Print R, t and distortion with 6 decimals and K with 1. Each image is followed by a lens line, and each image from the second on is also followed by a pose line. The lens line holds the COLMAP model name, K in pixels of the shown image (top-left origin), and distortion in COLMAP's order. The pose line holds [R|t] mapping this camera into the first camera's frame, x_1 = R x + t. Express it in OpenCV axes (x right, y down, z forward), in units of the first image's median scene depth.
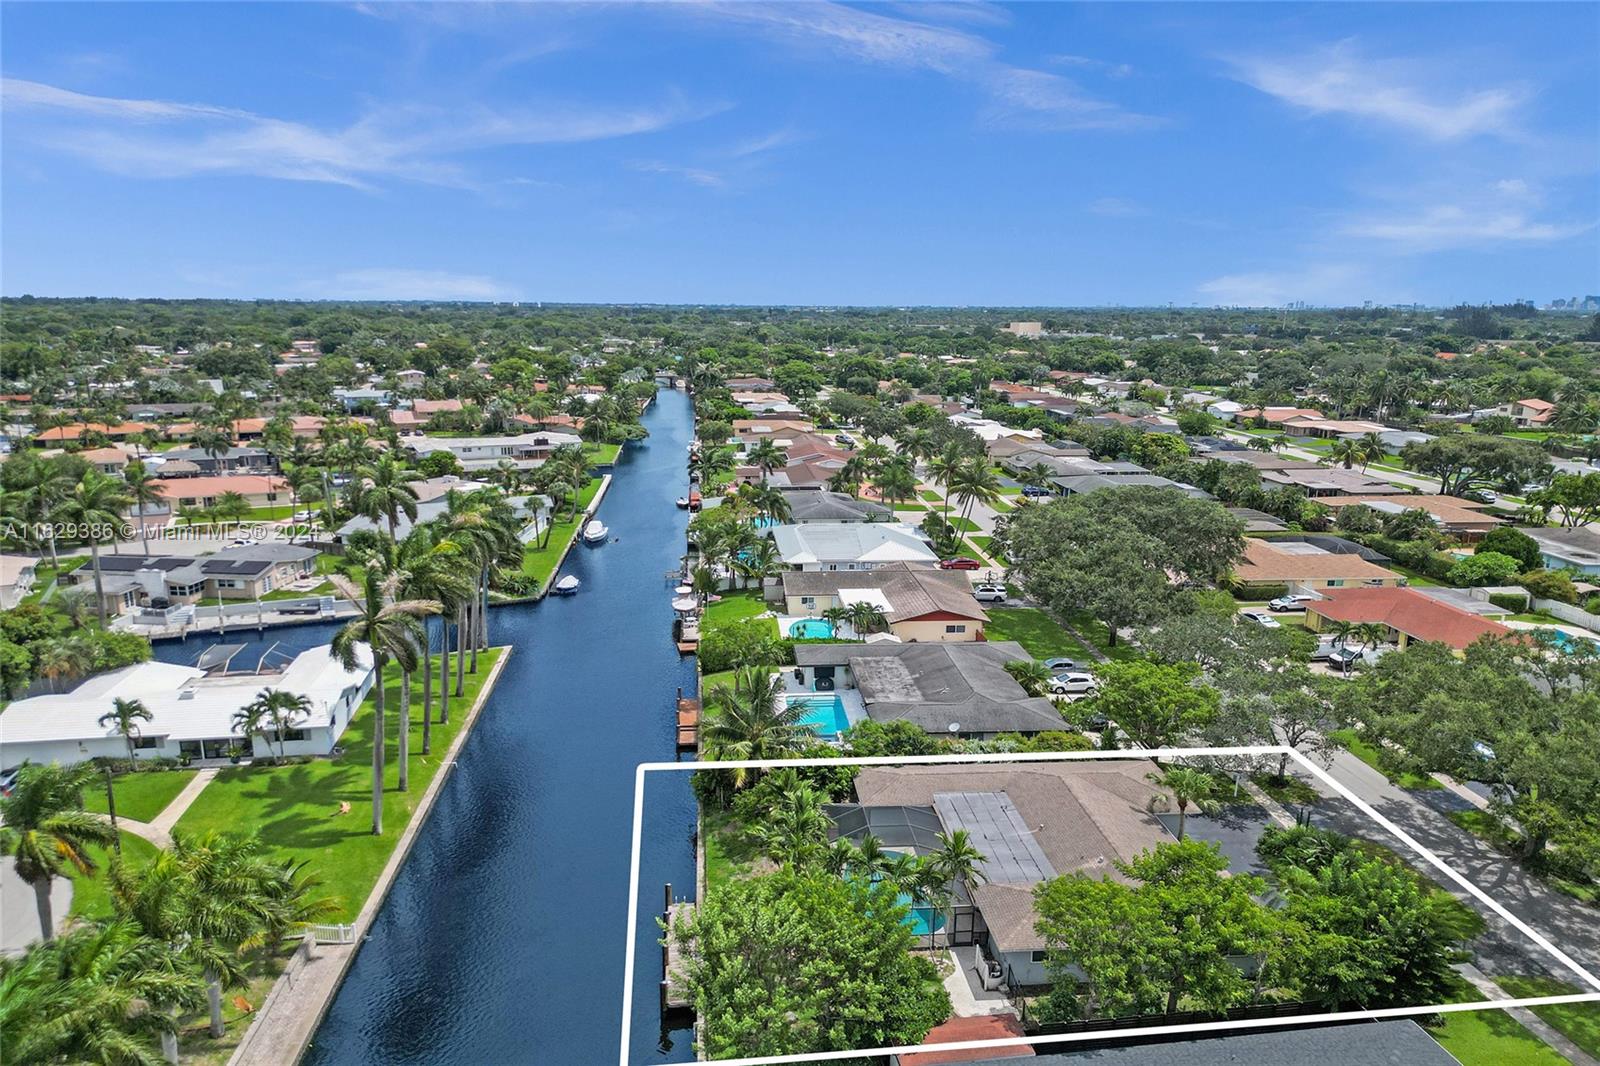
lens RADIAL K [[1085.5, 0, 799.1], [0, 1085.5, 534.7], [0, 0, 1]] dist [0.043302, -0.001232]
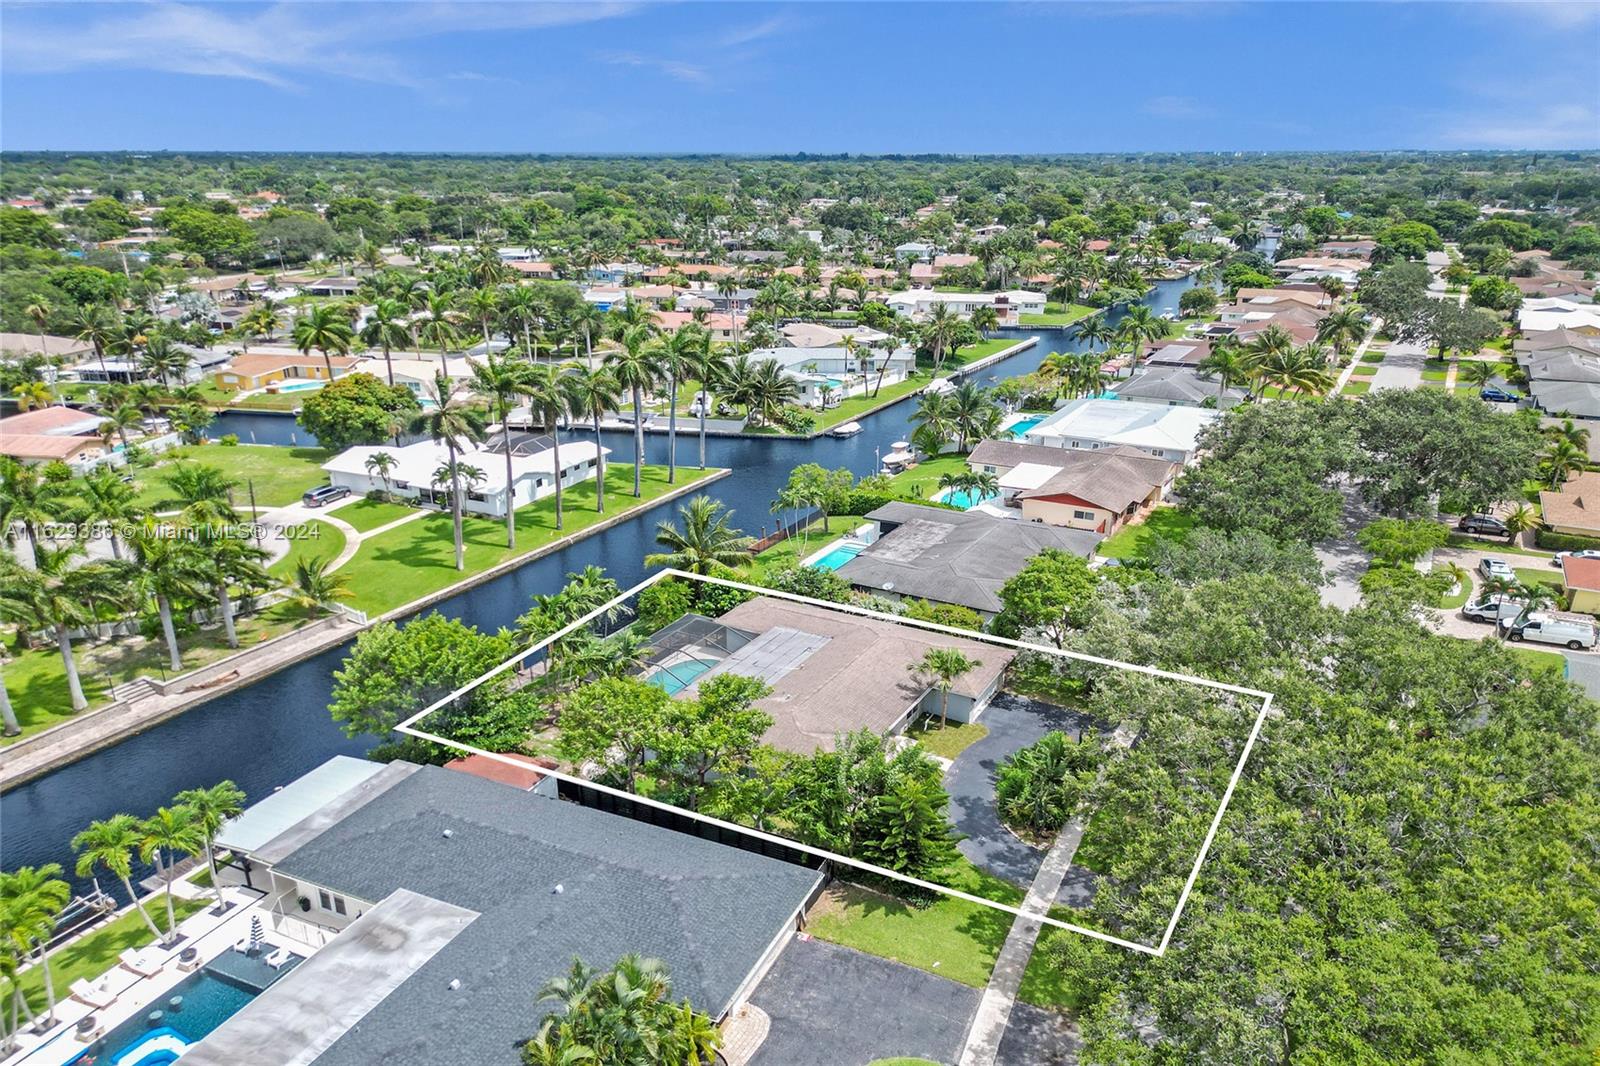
lens RADIAL K [[1085.5, 0, 795.3], [0, 1085.5, 532.6], [0, 0, 1]] dist [0.043302, -0.001232]
pose [[0.835663, 0.172936, -0.521307, 0.471945], [-0.106505, 0.982144, 0.155082, -0.024005], [0.538817, -0.074074, 0.839160, 0.041417]]
